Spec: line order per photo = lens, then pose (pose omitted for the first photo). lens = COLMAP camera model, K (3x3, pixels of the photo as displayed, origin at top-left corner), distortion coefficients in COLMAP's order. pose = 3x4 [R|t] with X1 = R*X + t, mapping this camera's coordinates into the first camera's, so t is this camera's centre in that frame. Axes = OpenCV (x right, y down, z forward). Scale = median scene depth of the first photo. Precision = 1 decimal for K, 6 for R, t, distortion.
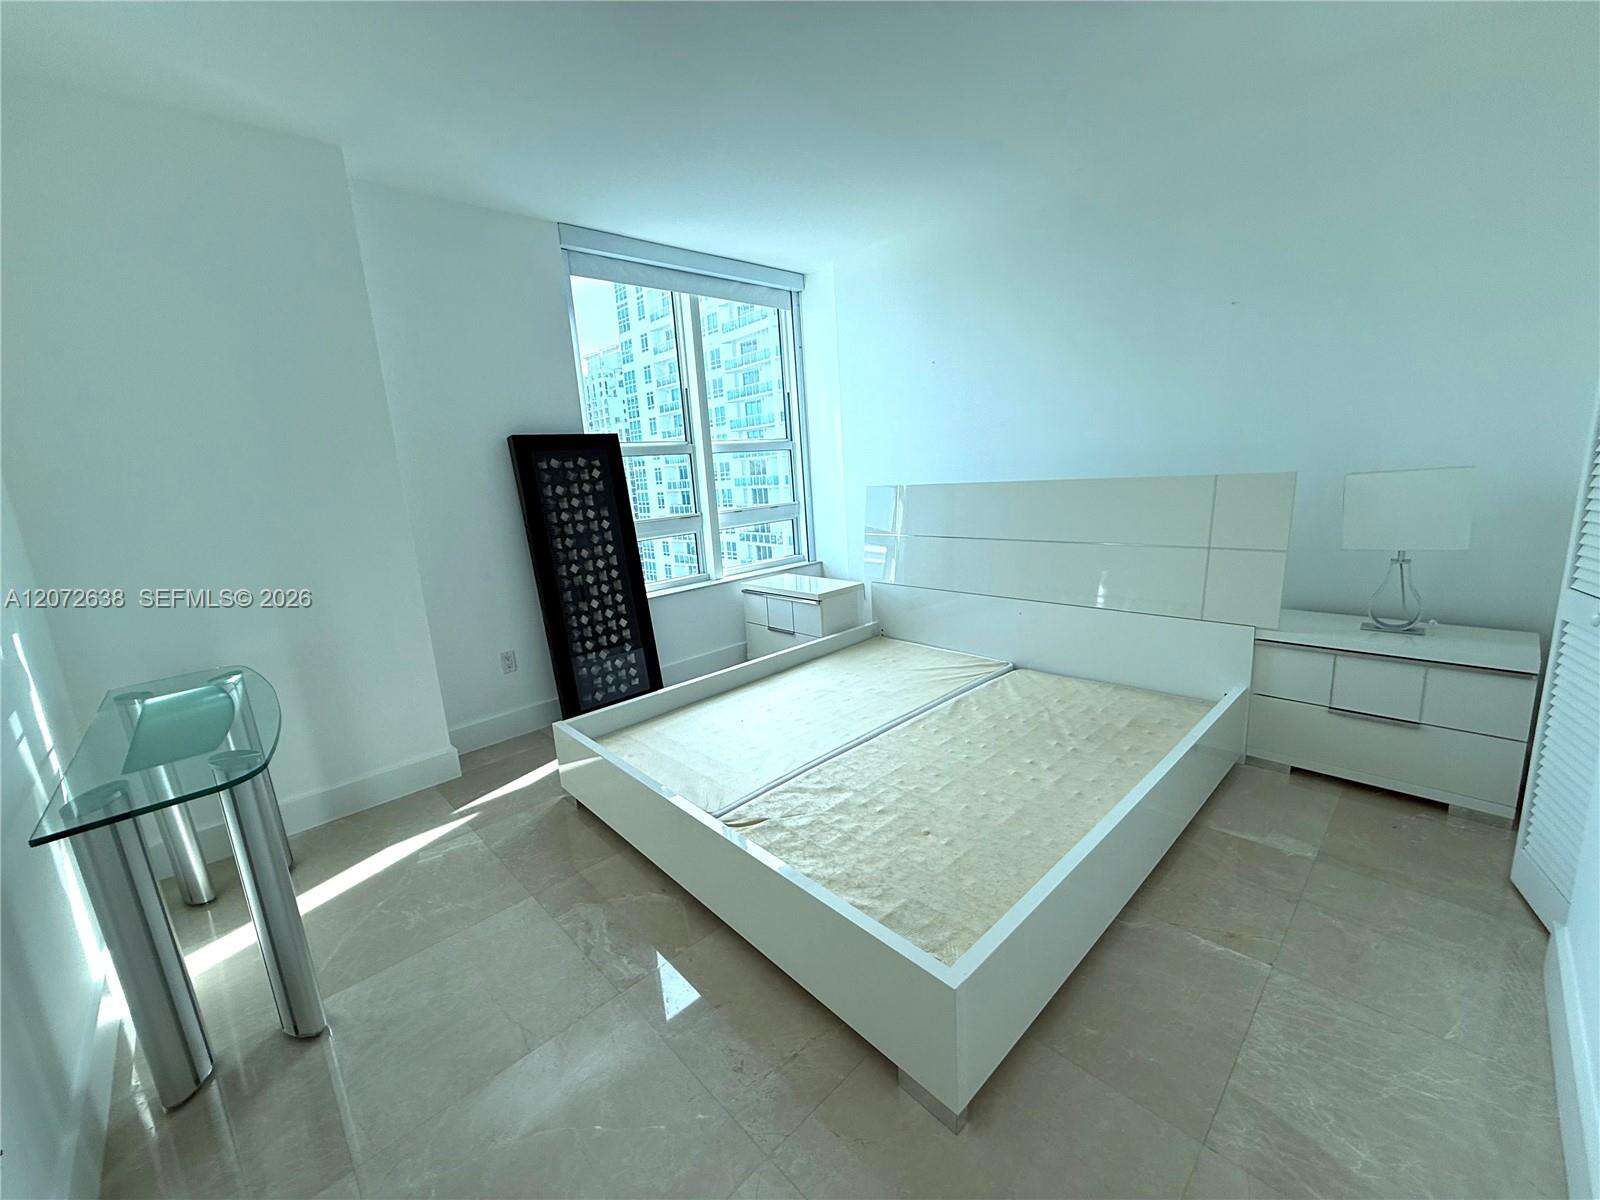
lens RADIAL K [[638.3, 0, 800.0], [0, 638.3, 600.0], [0, 0, 1]] dist [-0.000680, 0.000073]
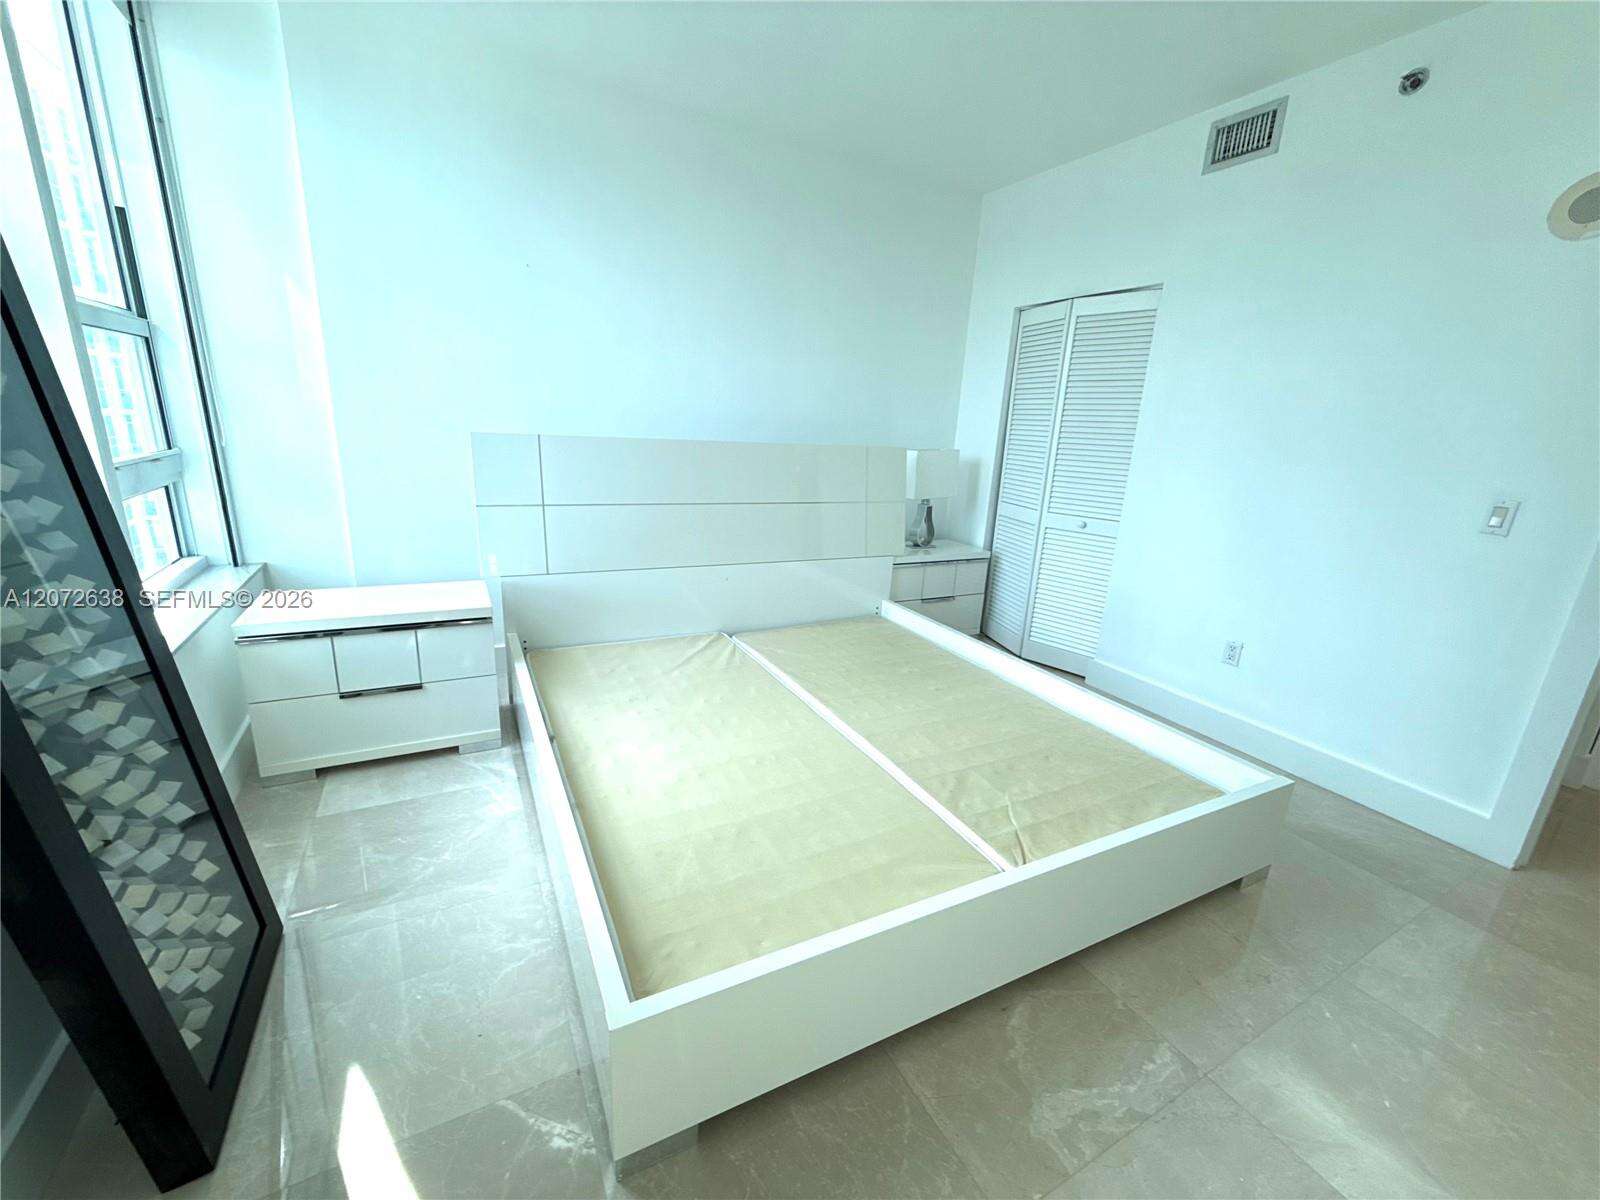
lens RADIAL K [[638.3, 0, 800.0], [0, 638.3, 600.0], [0, 0, 1]] dist [-0.000680, 0.000073]
pose [[0.260616, -0.184074, 0.947732, -0.873299], [0.126848, 0.979674, 0.155396, -0.133468], [-0.957073, 0.079719, 0.278668, 0.994560]]
